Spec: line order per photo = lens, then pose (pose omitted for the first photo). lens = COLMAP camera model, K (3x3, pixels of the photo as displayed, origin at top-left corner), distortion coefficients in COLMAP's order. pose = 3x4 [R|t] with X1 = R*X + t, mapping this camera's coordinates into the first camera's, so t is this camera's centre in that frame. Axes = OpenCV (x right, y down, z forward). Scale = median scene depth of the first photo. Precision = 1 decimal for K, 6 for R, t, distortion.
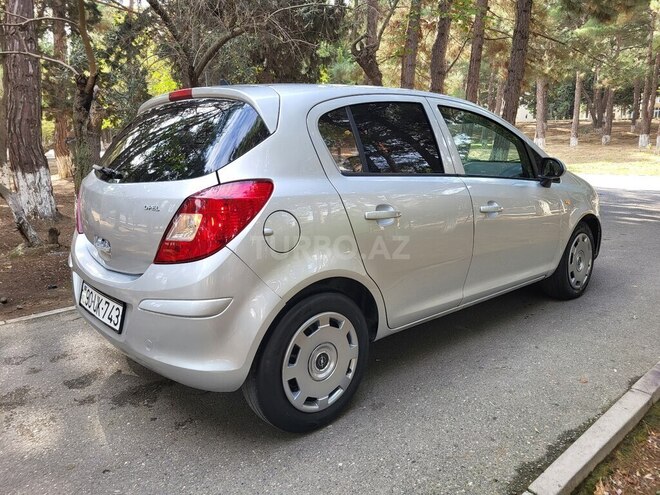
lens RADIAL K [[504.1, 0, 341.2], [0, 504.1, 260.6], [0, 0, 1]] dist [0.086216, -0.074152]
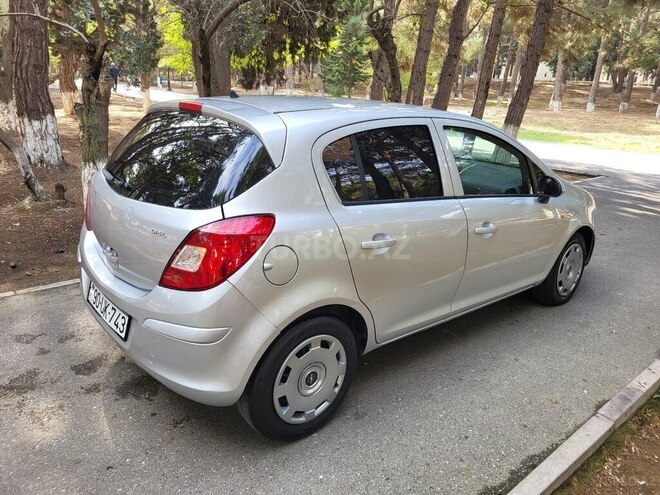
lens RADIAL K [[501.8, 0, 341.4], [0, 501.8, 259.2], [0, 0, 1]] dist [0.090116, -0.076022]
pose [[0.997440, 0.071509, 0.000938, 0.005641], [-0.071185, 0.991486, 0.109029, -0.145506], [0.006867, -0.108817, 0.994038, -0.033570]]
